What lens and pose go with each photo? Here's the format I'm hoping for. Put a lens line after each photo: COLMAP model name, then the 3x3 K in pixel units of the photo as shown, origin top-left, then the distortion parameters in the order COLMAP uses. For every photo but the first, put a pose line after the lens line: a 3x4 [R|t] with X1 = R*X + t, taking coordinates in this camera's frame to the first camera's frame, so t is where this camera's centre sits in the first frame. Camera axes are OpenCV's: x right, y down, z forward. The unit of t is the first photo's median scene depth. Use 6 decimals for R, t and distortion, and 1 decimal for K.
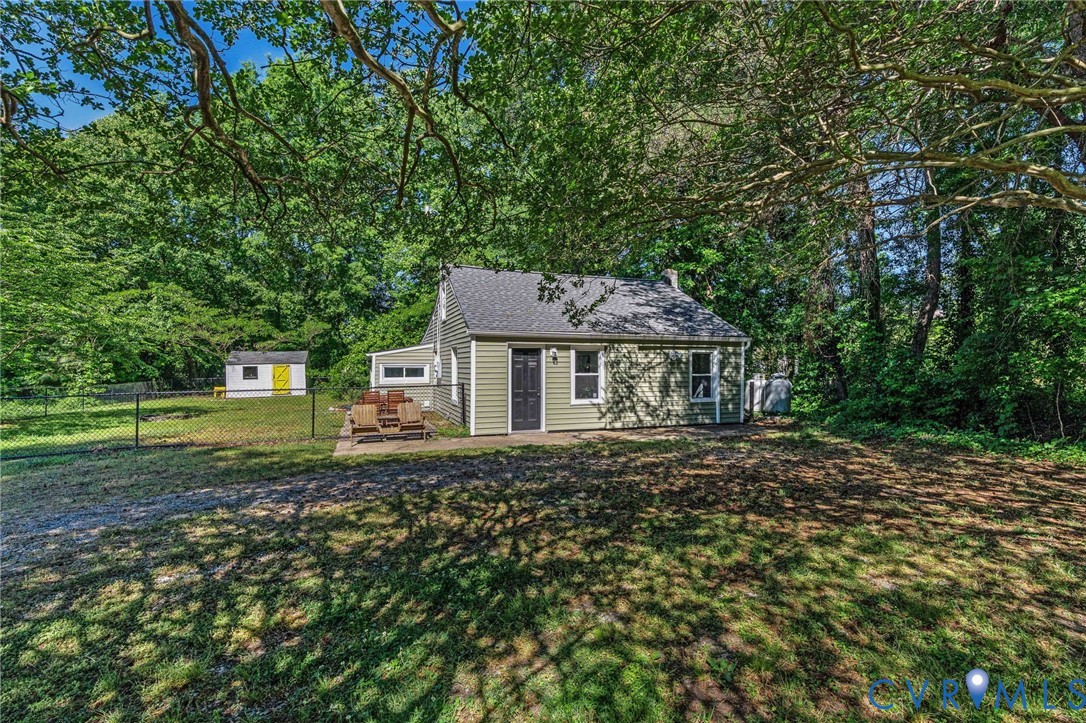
lens RADIAL K [[515.5, 0, 547.8], [0, 515.5, 359.7], [0, 0, 1]] dist [-0.010832, 0.001529]
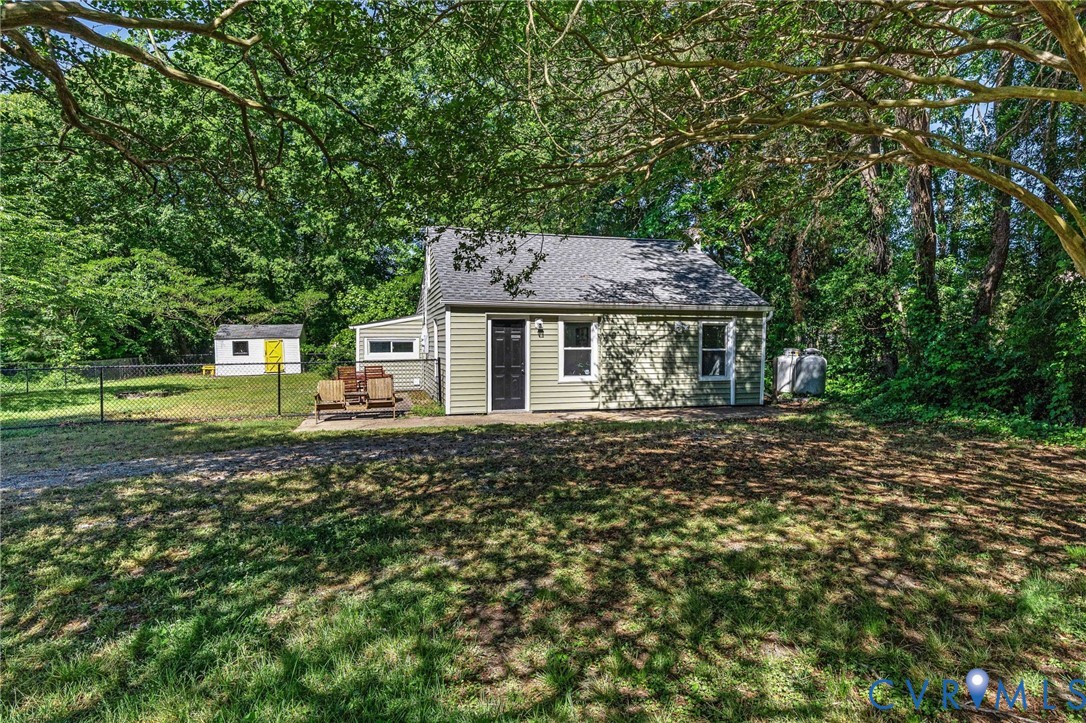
lens RADIAL K [[608.7, 0, 540.7], [0, 608.7, 366.5], [0, 0, 1]] dist [-0.004806, -0.001373]
pose [[0.996451, 0.003639, -0.084093, 0.096788], [0.000814, 0.998601, 0.052864, 0.003206], [0.084168, -0.052744, 0.995055, -0.058949]]
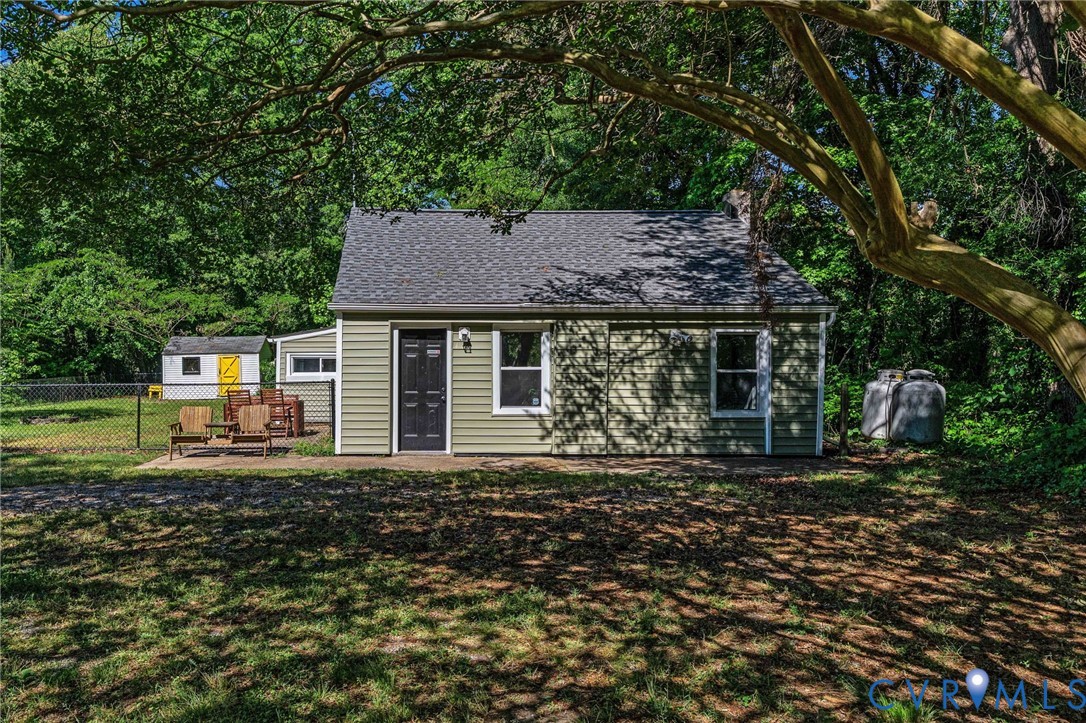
lens RADIAL K [[833.2, 0, 387.9], [0, 833.2, 362.4], [0, 0, 1]] dist [0.001214, 0.000463]
pose [[0.933536, 0.003757, -0.358463, 0.281279], [0.002472, 0.999854, 0.016916, 0.002414], [0.358474, -0.016678, 0.933391, -0.028455]]
